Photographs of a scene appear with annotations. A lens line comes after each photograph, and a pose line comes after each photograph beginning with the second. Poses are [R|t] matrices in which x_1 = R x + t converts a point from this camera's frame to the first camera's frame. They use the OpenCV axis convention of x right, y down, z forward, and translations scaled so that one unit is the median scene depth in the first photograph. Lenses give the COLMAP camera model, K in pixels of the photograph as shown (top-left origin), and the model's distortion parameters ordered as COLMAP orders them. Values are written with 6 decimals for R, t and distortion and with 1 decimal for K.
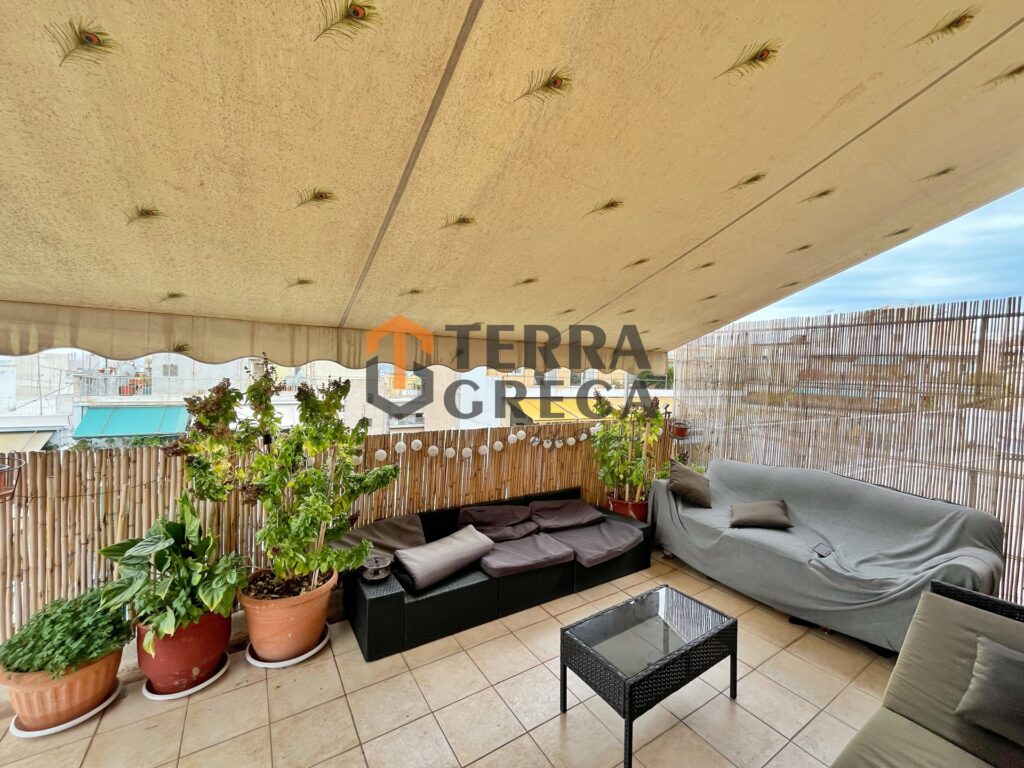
lens RADIAL K [[415.2, 0, 514.8], [0, 415.2, 381.9], [0, 0, 1]] dist [-0.001808, -0.000450]
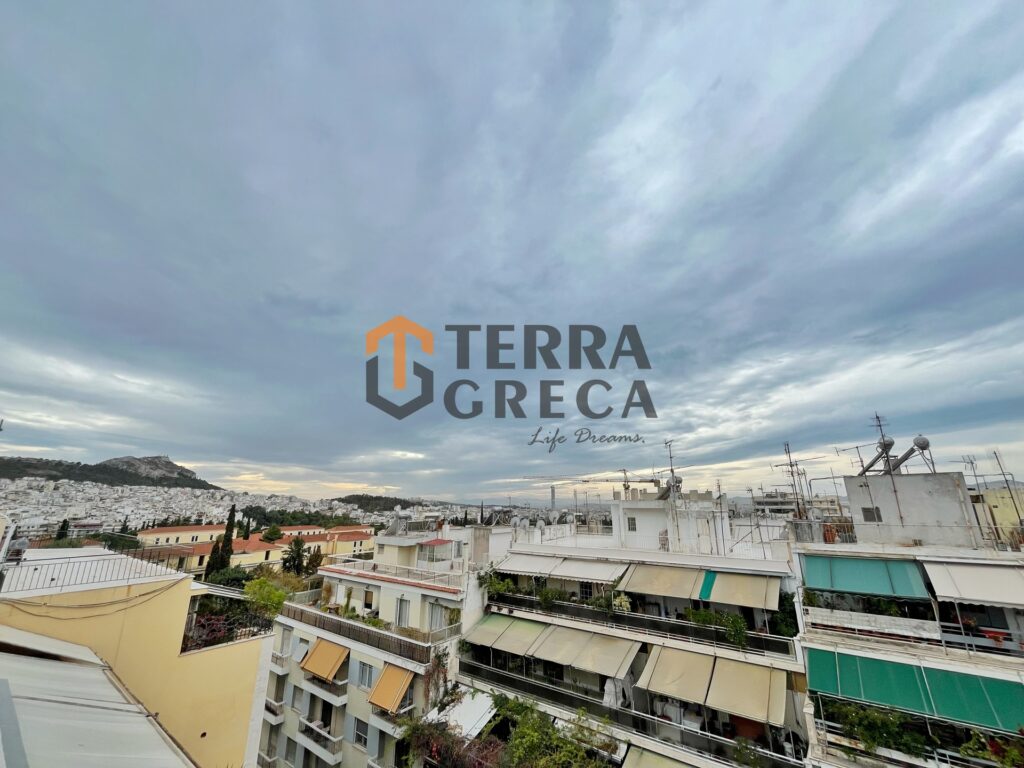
lens RADIAL K [[406.6, 0, 522.3], [0, 406.6, 383.7], [0, 0, 1]] dist [-0.000511, -0.000199]
pose [[0.351567, -0.293263, -0.889043, -0.292849], [-0.010244, 0.948405, -0.316896, -0.012890], [0.936107, 0.120518, 0.330424, -0.008841]]
